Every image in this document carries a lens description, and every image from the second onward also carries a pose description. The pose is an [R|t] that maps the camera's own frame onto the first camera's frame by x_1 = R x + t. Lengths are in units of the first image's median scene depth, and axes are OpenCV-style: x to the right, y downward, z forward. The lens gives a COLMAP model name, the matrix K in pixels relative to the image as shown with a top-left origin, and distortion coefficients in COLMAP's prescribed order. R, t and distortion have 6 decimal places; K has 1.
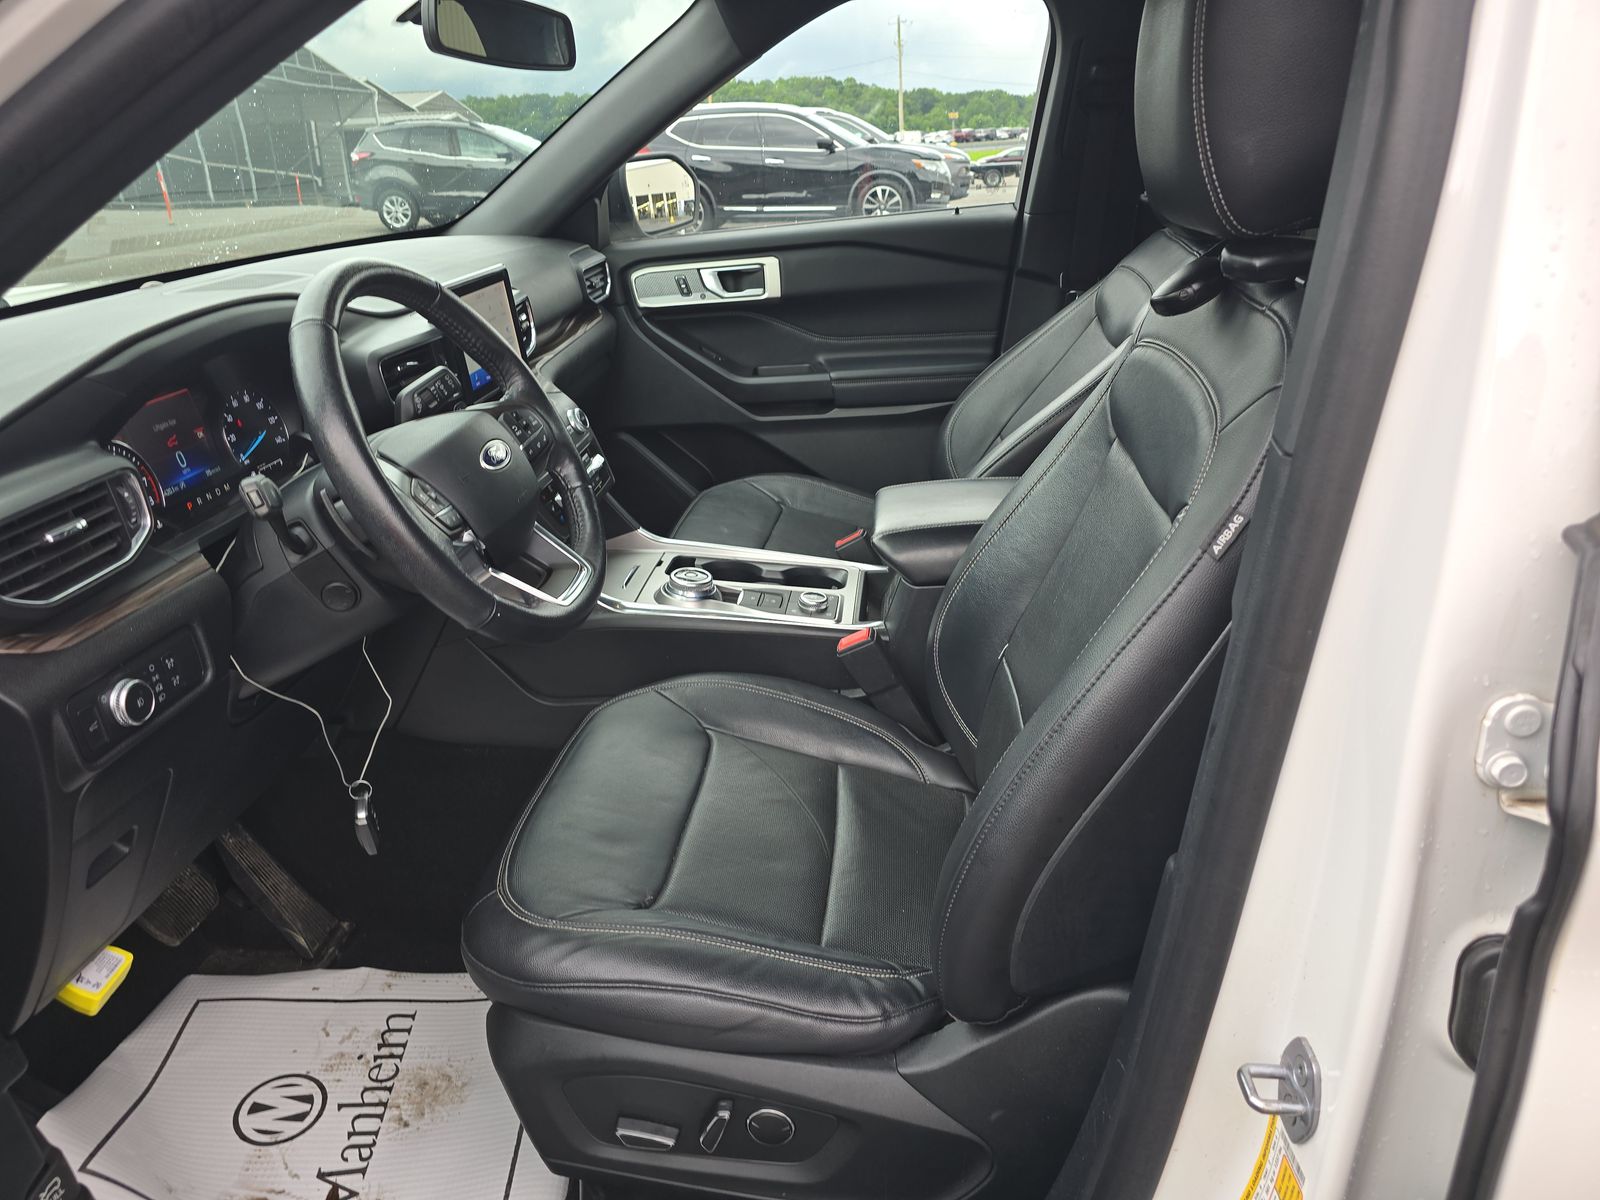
lens RADIAL K [[1097.2, 0, 800.5], [0, 1097.2, 641.7], [0, 0, 1]] dist [0.038498, -0.039769]
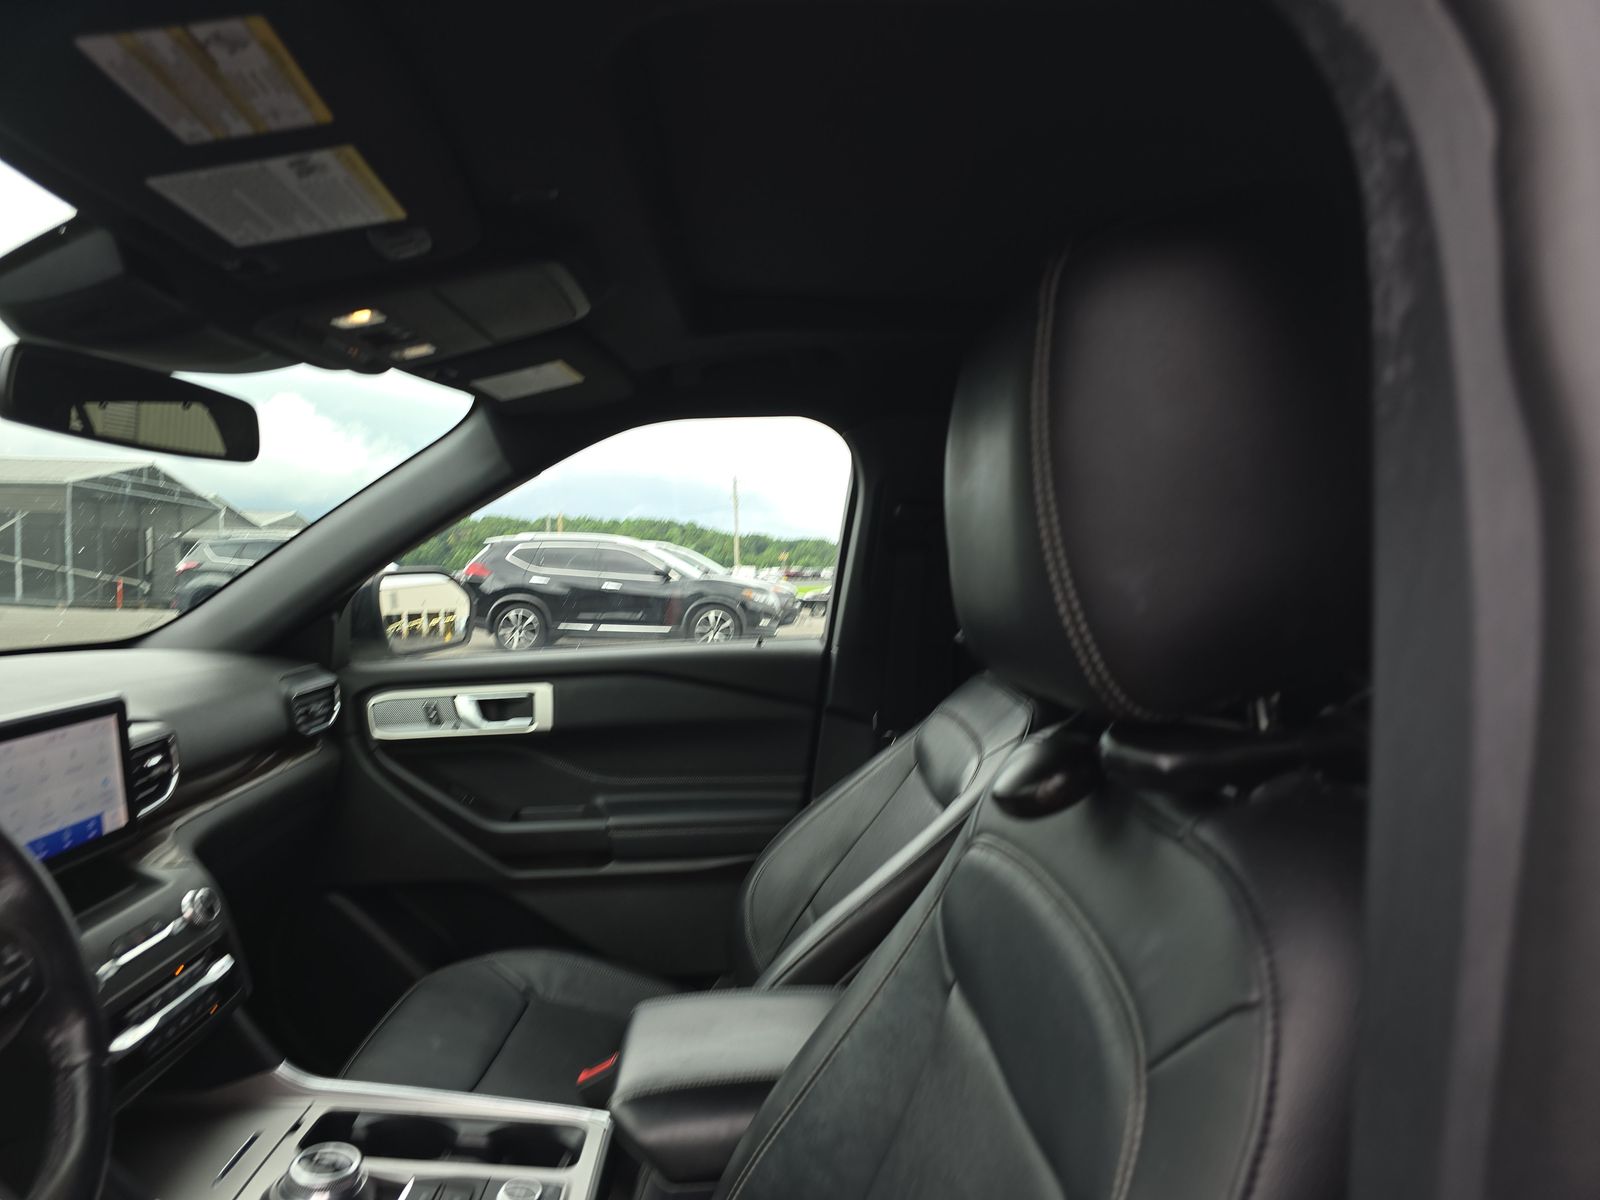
lens RADIAL K [[1097.2, 0, 811.6], [0, 1097.2, 591.4], [0, 0, 1]] dist [0.038498, -0.039769]
pose [[0.987779, 0.042209, 0.150039, 0.047263], [0.021170, 0.917379, -0.397451, -0.070666], [-0.154419, 0.395770, 0.905274, 0.164149]]
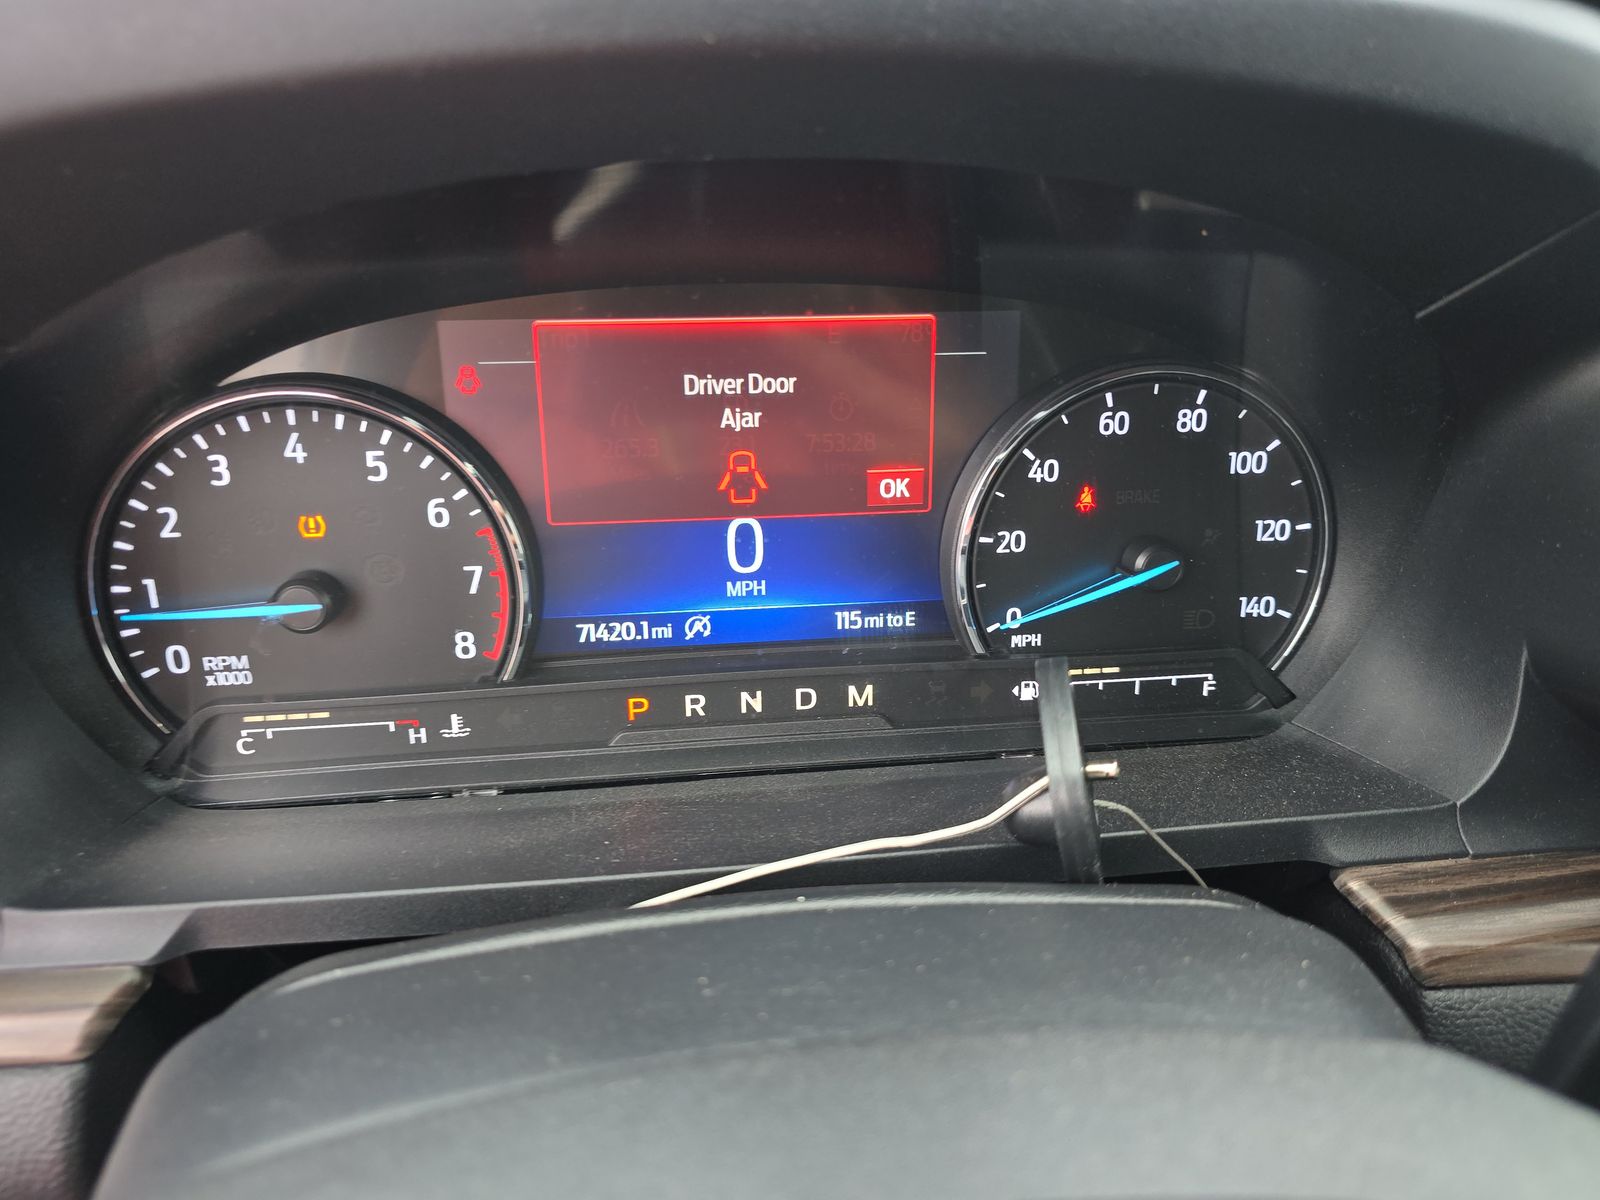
lens RADIAL K [[1097.2, 0, 793.1], [0, 1097.2, 594.6], [0, 0, 1]] dist [0.038498, -0.039769]
pose [[0.234048, 0.459112, -0.856993, -0.158546], [-0.428410, 0.839986, 0.333001, -0.125073], [0.872747, 0.289206, 0.393285, 0.452877]]
